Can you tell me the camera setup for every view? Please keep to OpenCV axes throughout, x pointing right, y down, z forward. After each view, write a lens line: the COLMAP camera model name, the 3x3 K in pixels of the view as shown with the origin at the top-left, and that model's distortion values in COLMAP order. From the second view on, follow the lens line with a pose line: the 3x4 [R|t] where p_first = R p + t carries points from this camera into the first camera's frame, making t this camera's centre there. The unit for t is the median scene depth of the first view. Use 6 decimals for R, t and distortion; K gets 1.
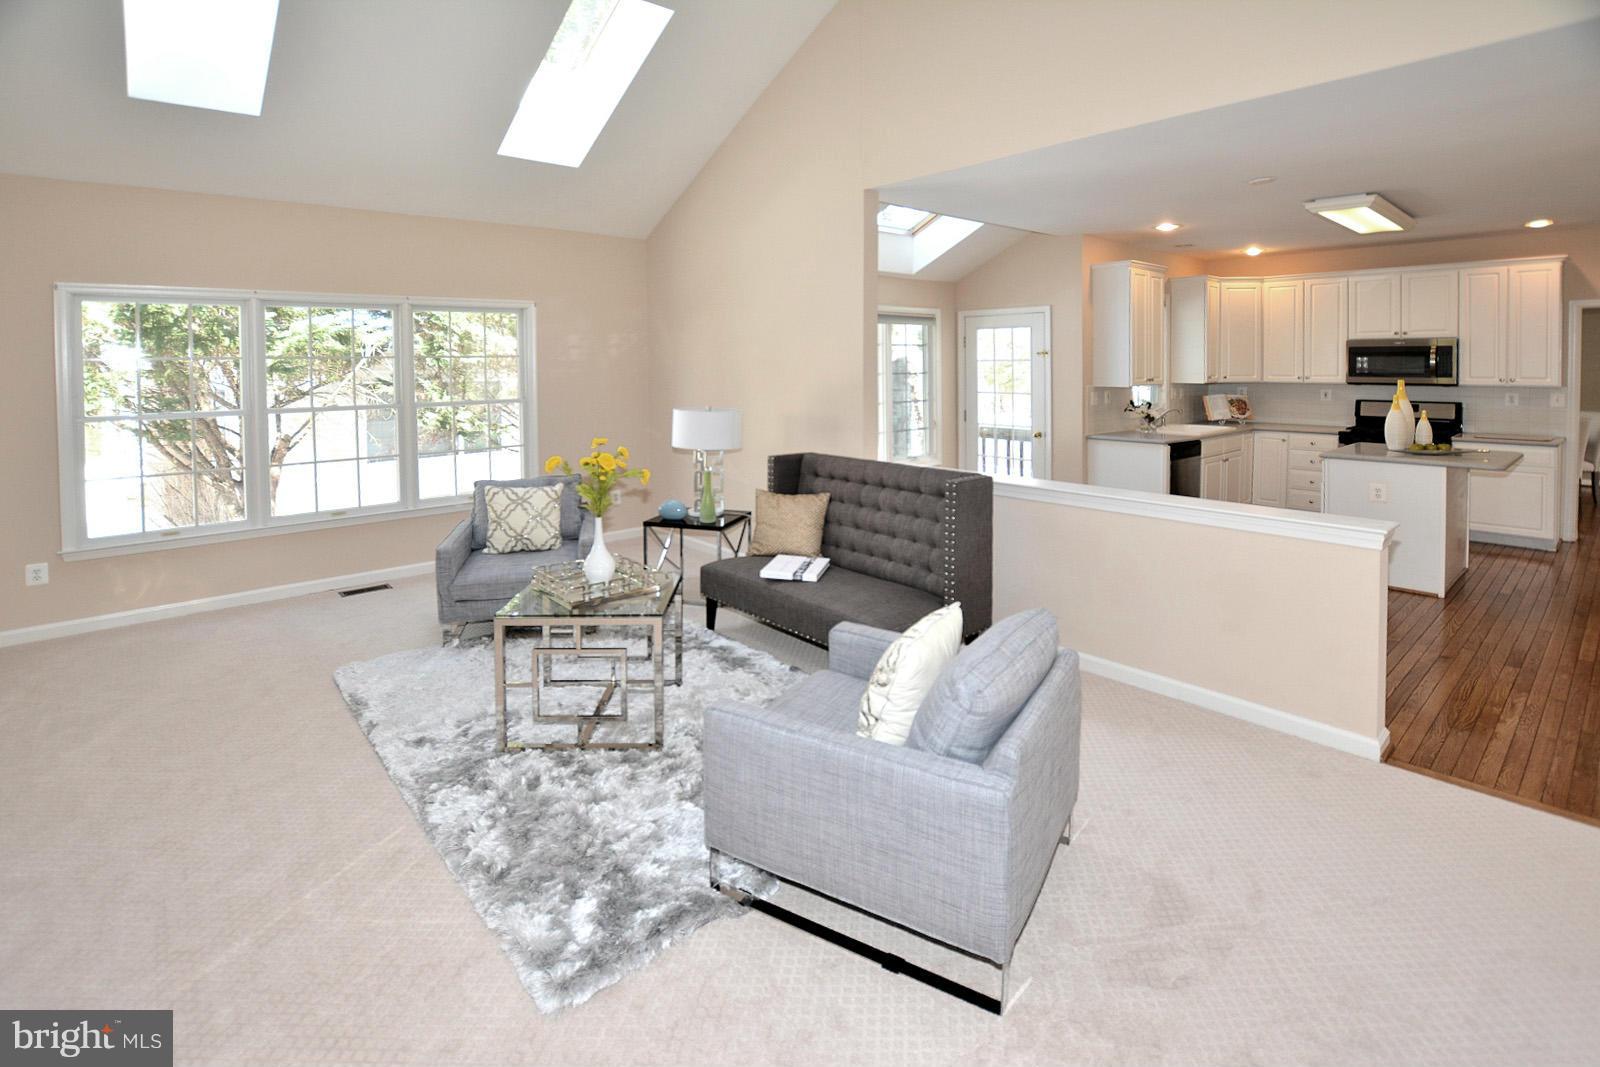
lens RADIAL K [[756.6, 0, 747.1], [0, 756.6, 375.4], [0, 0, 1]] dist [-0.001124, -0.008681]
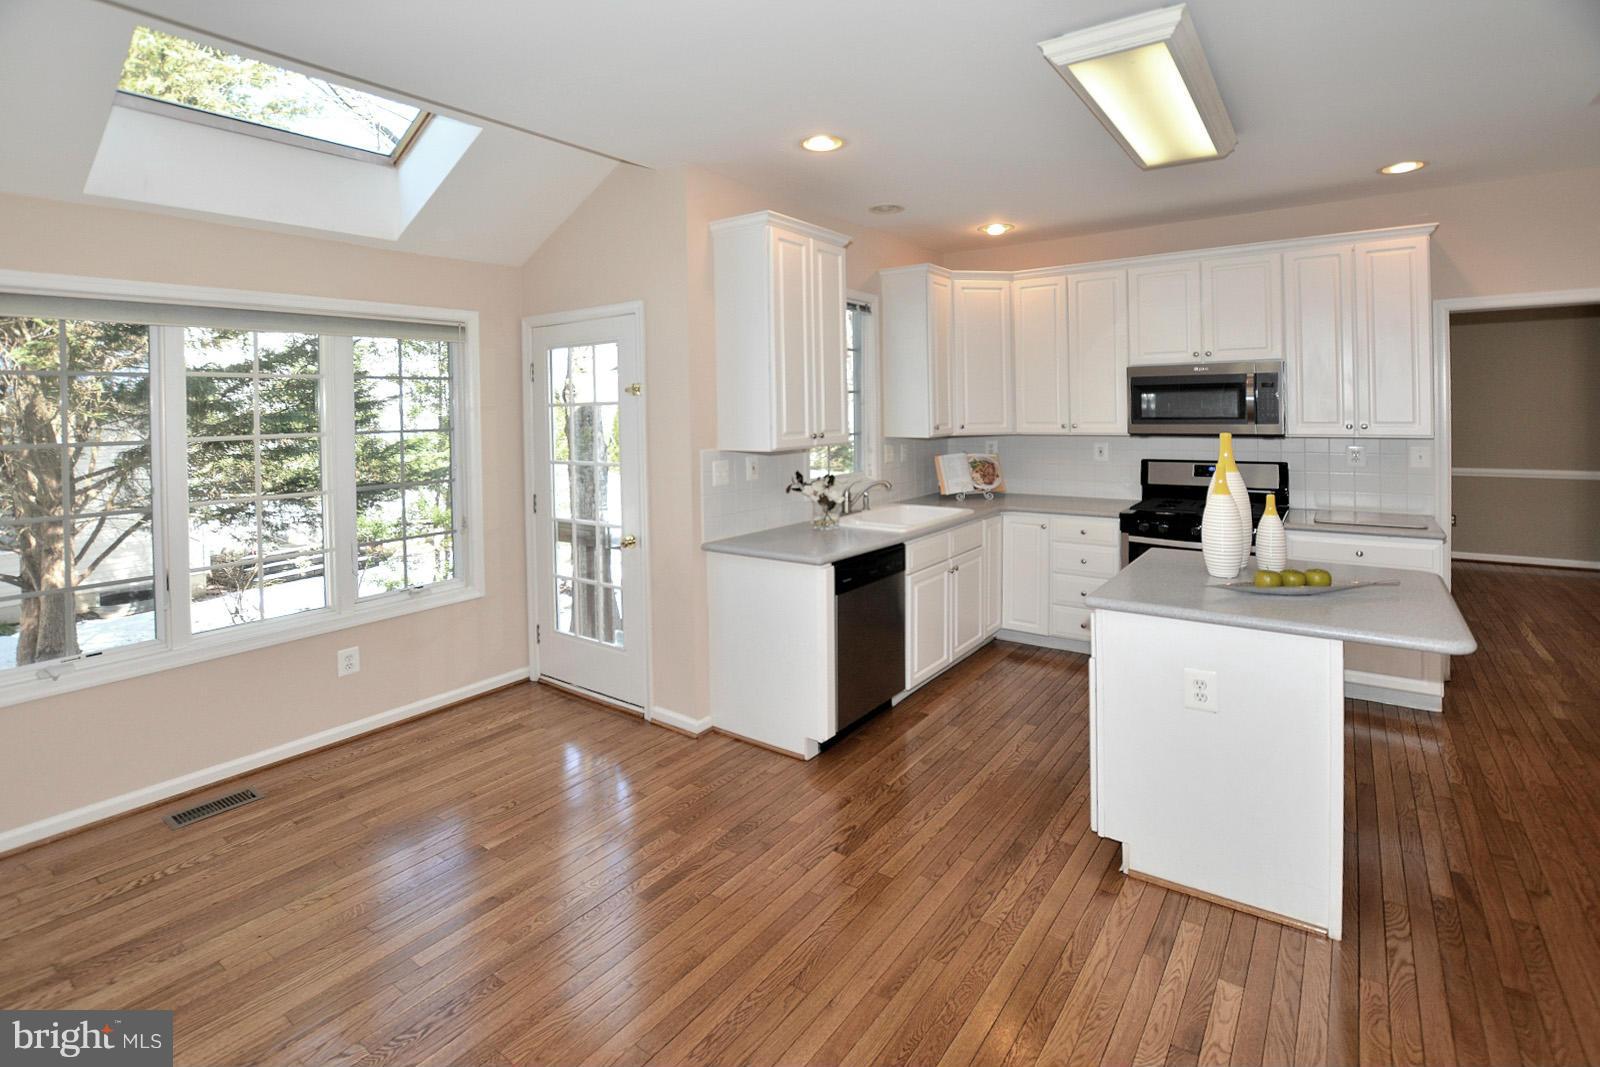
lens RADIAL K [[793.2, 0, 736.1], [0, 793.2, 406.8], [0, 0, 1]] dist [-0.026793, 0.001919]
pose [[0.976938, -0.010163, 0.213281, 0.342777], [0.014572, 0.999711, -0.019113, -0.005224], [-0.213025, 0.021780, 0.976804, 0.436945]]
